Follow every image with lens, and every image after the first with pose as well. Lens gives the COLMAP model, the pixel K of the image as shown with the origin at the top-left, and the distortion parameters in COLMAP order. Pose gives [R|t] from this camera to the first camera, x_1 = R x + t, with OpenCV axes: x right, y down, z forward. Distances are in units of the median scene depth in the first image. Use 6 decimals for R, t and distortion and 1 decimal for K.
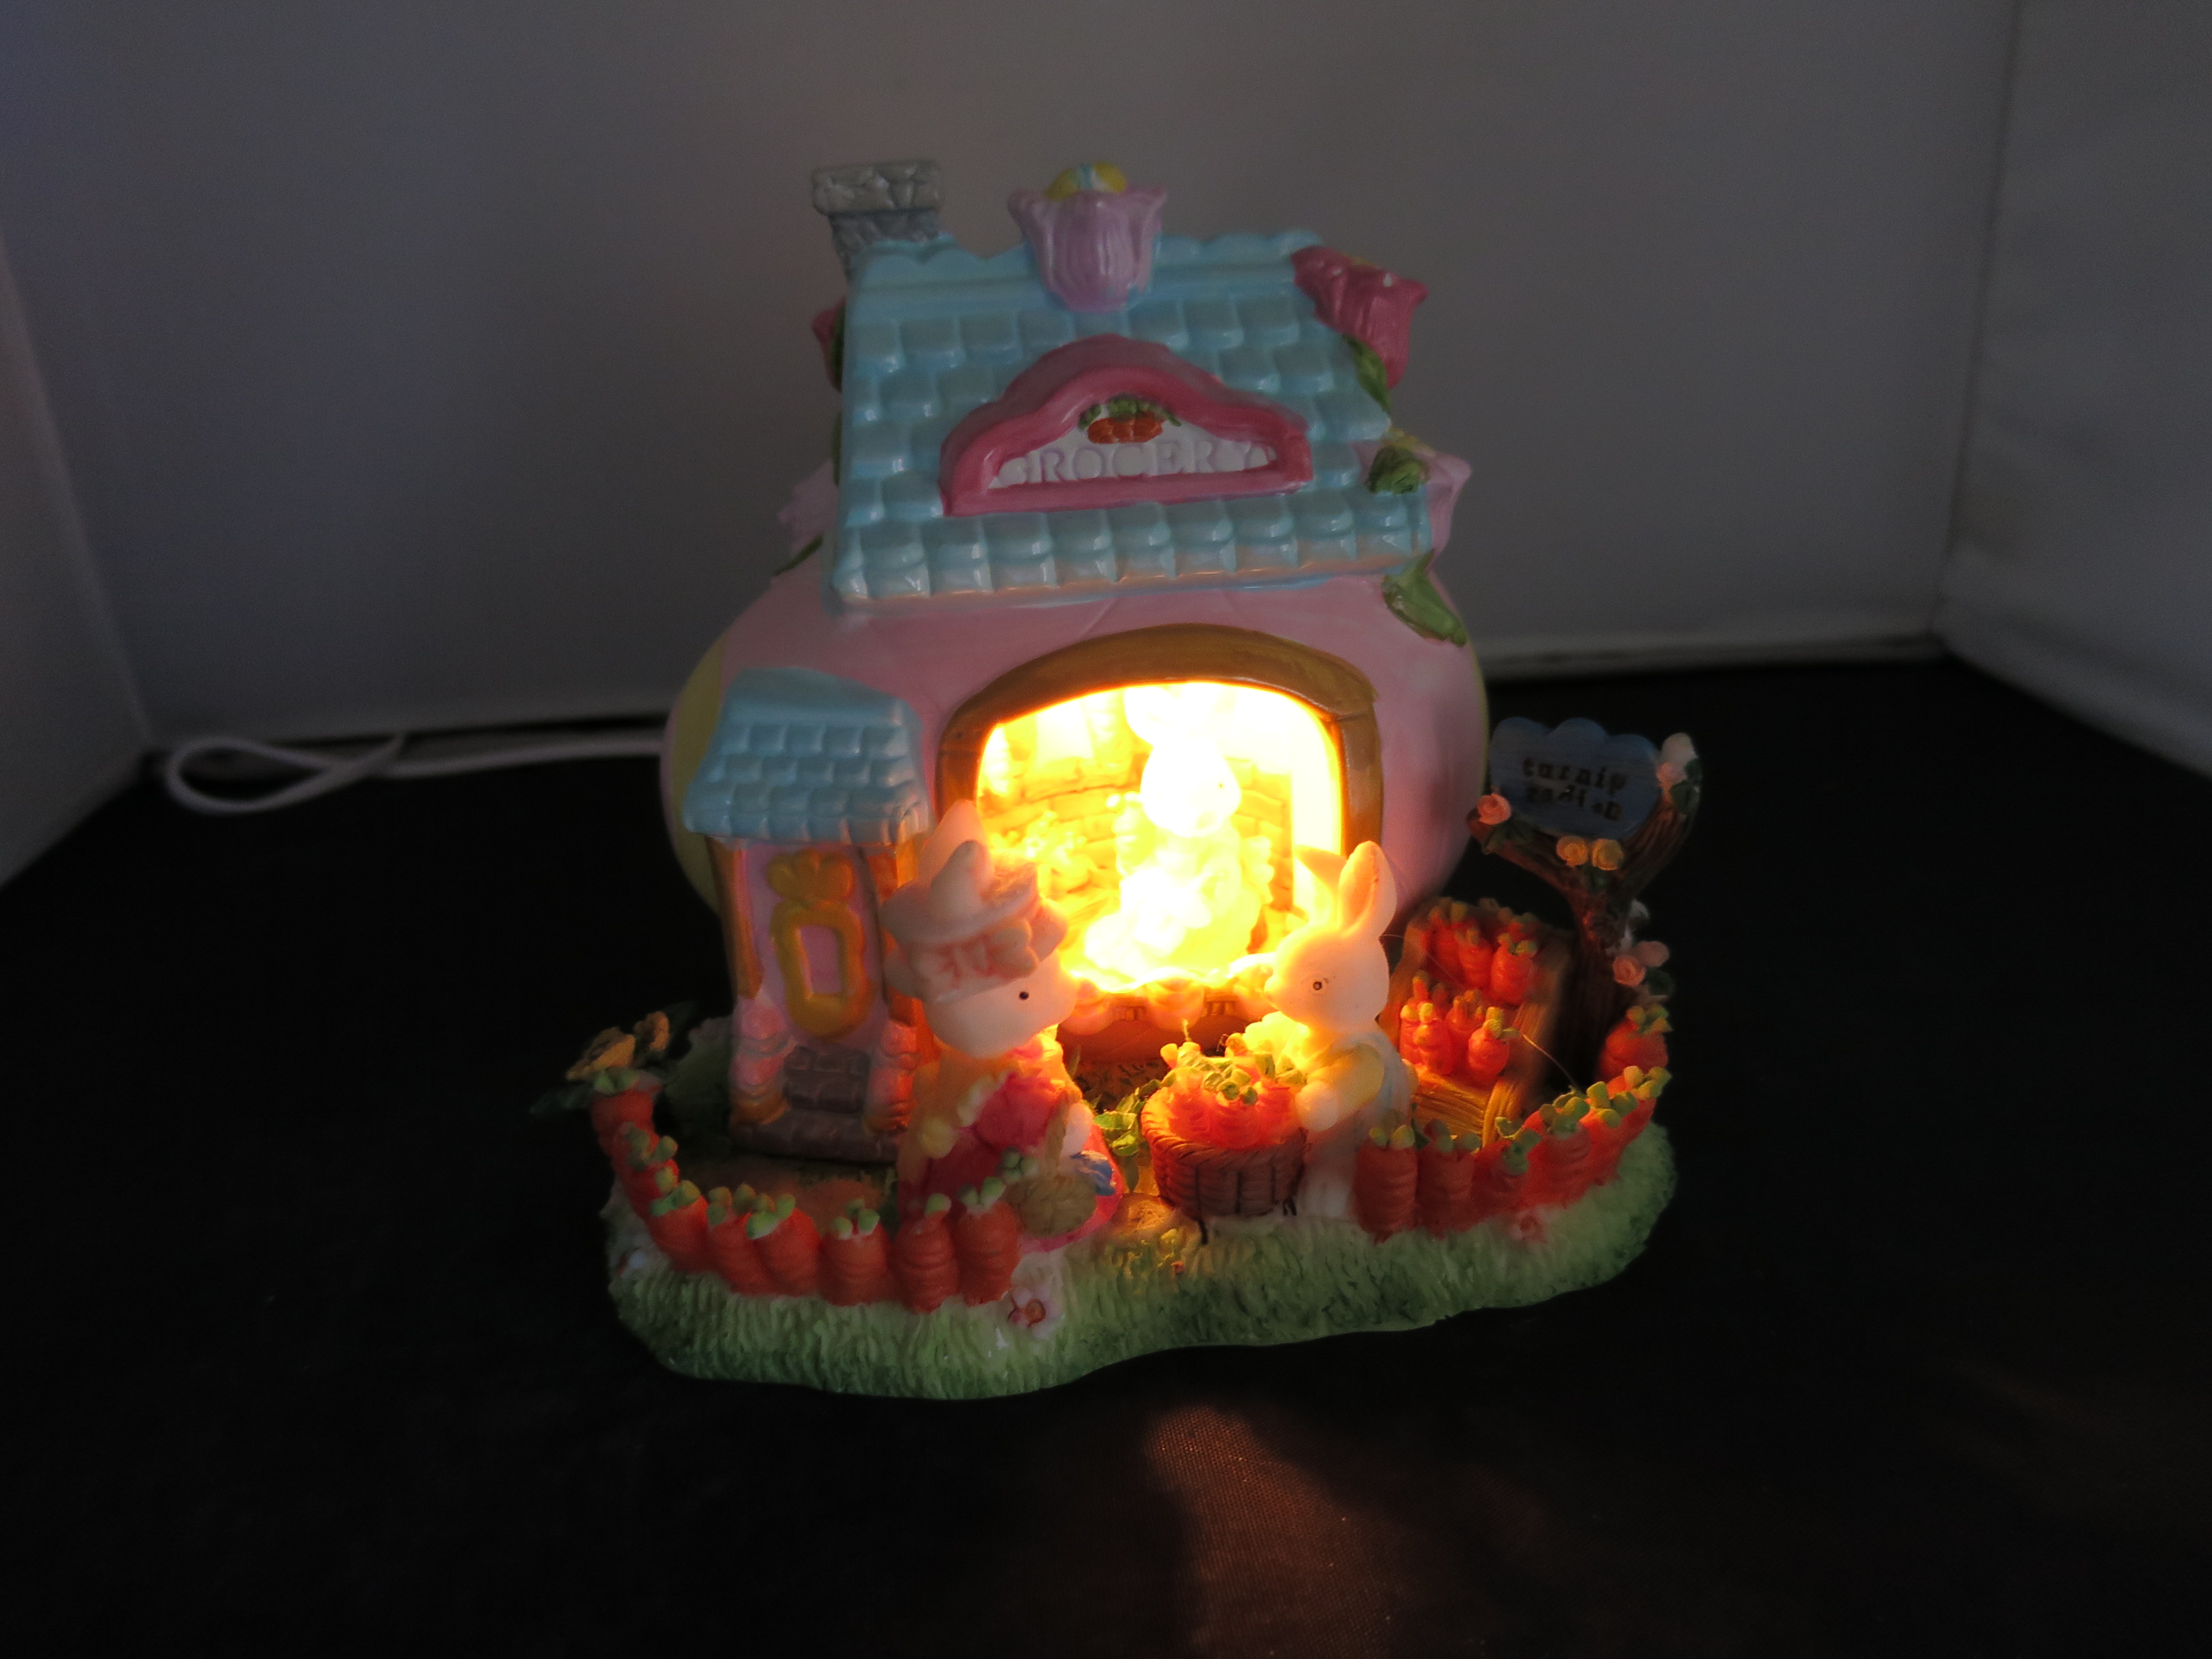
lens RADIAL K [[1526.3, 0, 1106.0], [0, 1526.3, 829.5], [0, 0, 1]] dist [0.002954, 0.000146]
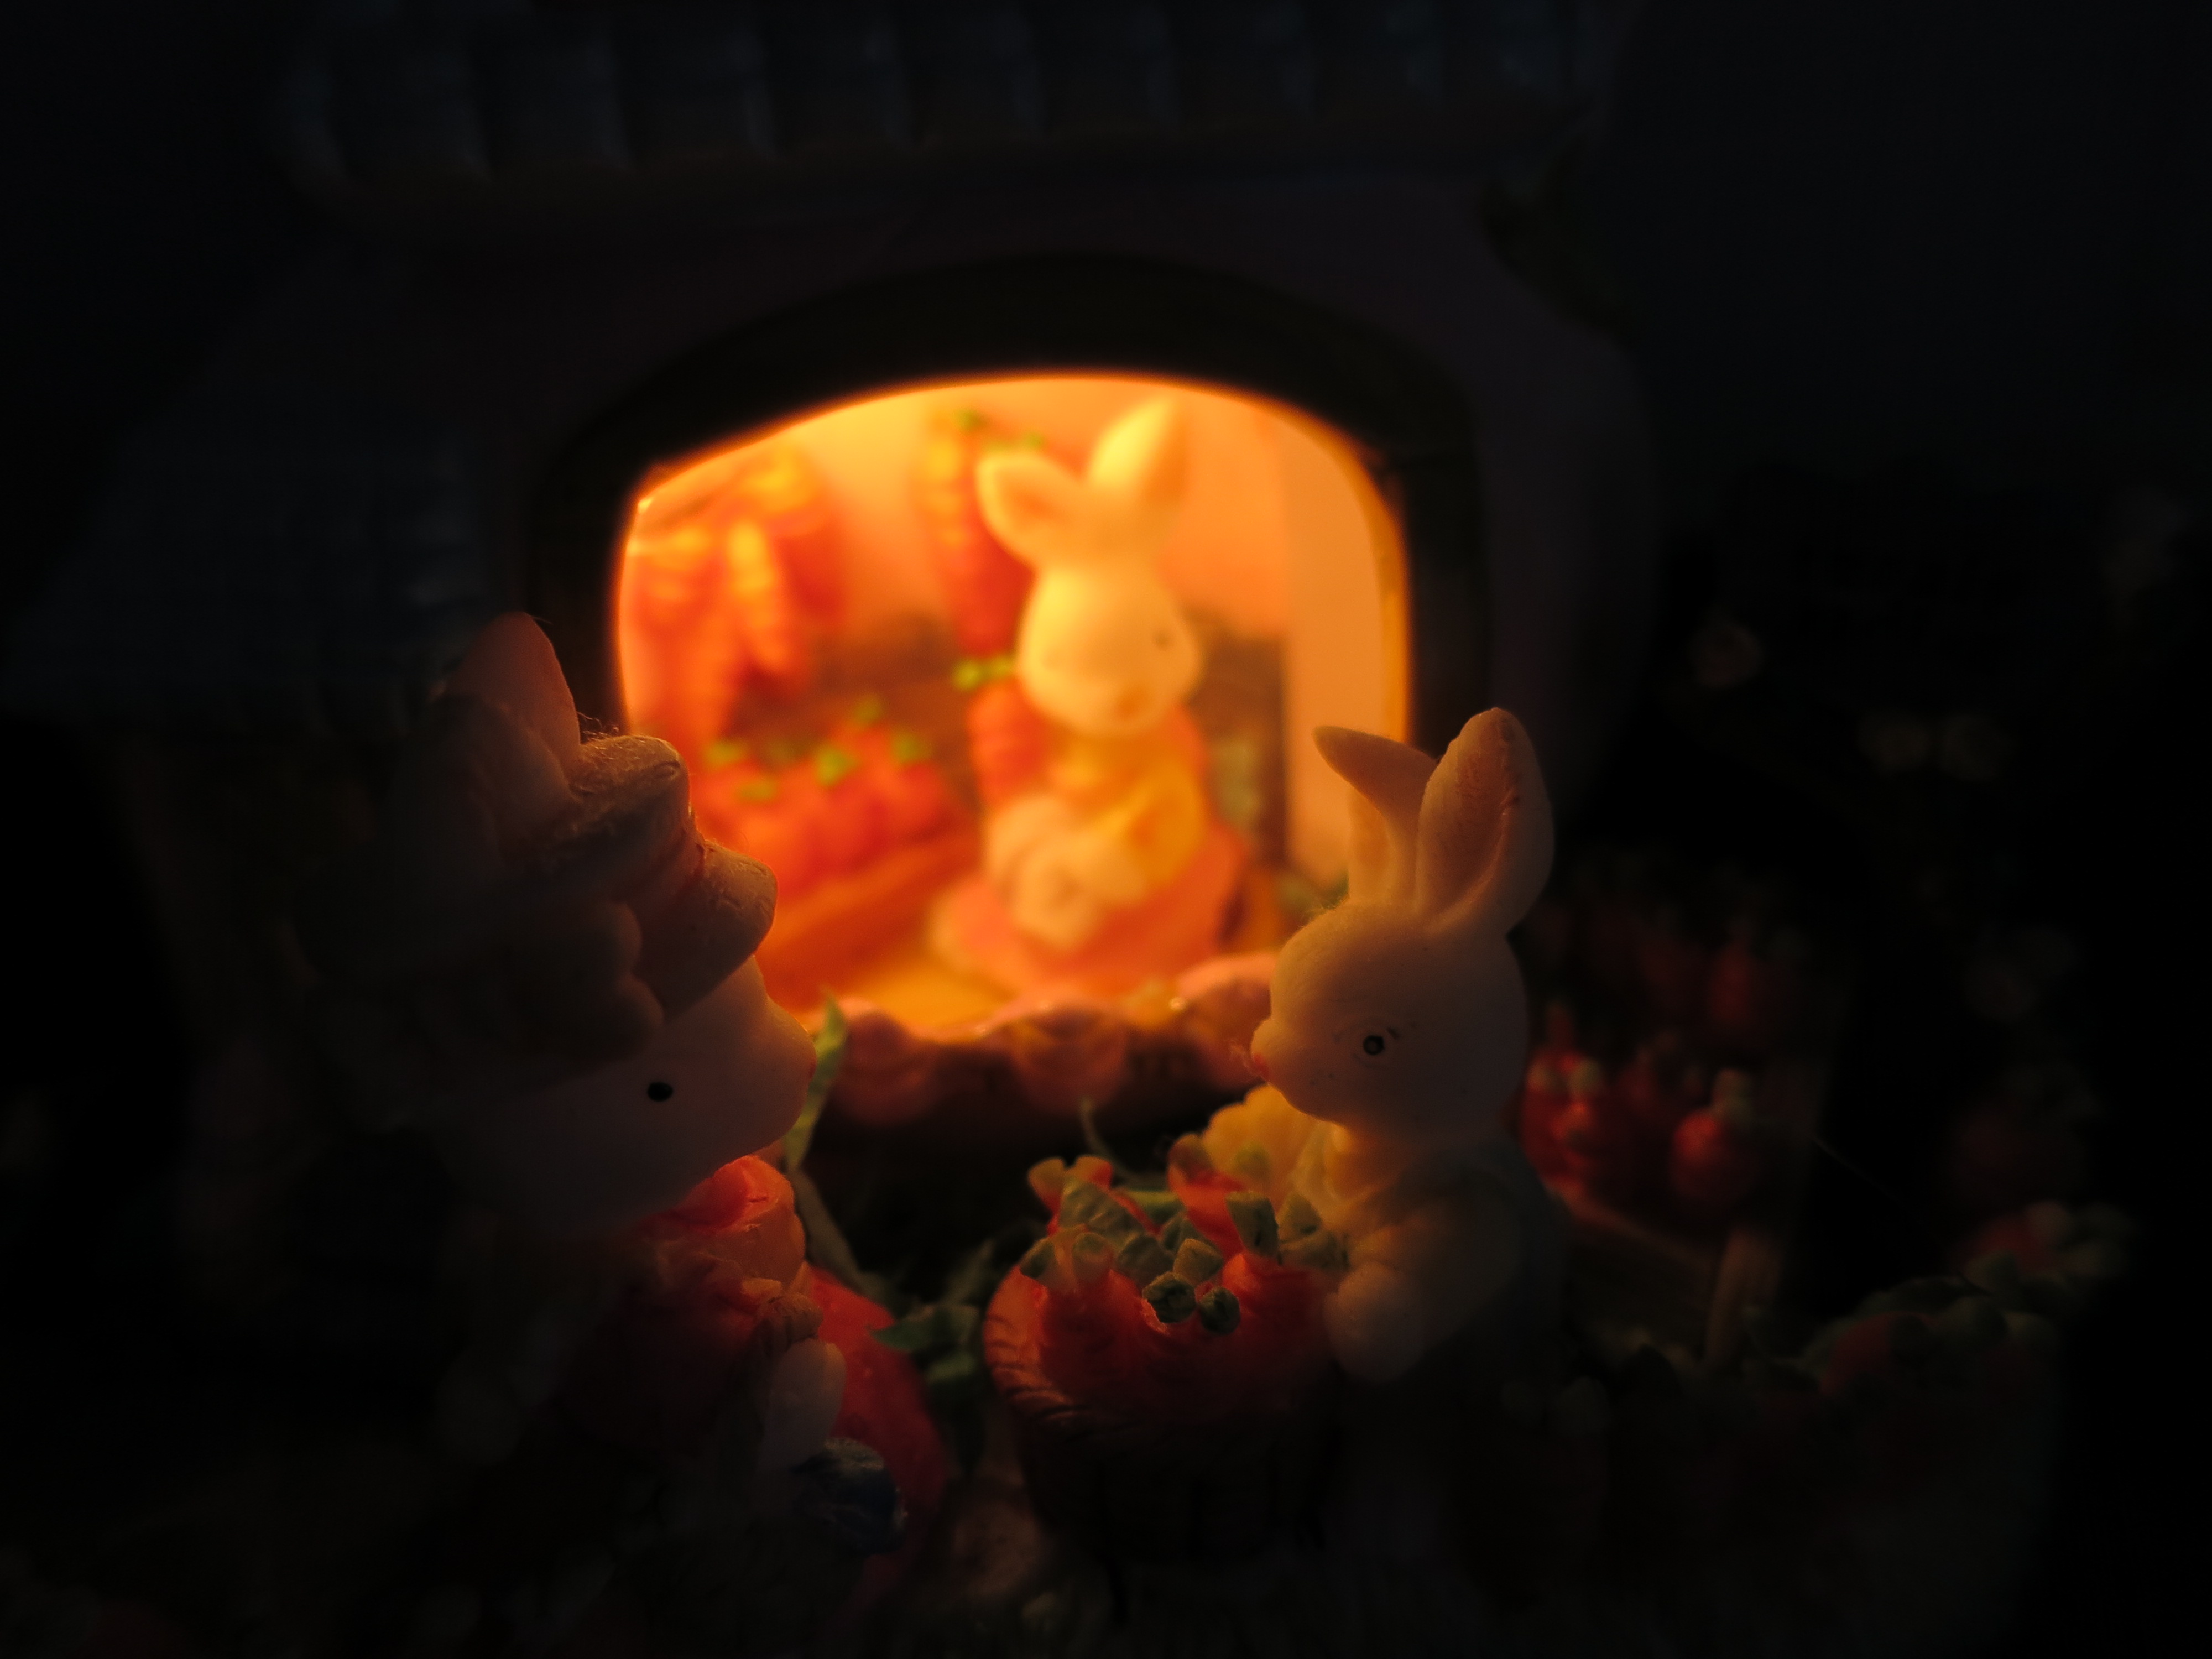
lens RADIAL K [[1537.9, 0, 1067.9], [0, 1537.9, 830.1], [0, 0, 1]] dist [-0.006938, -0.001579]
pose [[0.999930, -0.010478, -0.005569, 0.052305], [0.010640, 0.999492, 0.030048, 0.025862], [0.005252, -0.030105, 0.999533, 0.540871]]
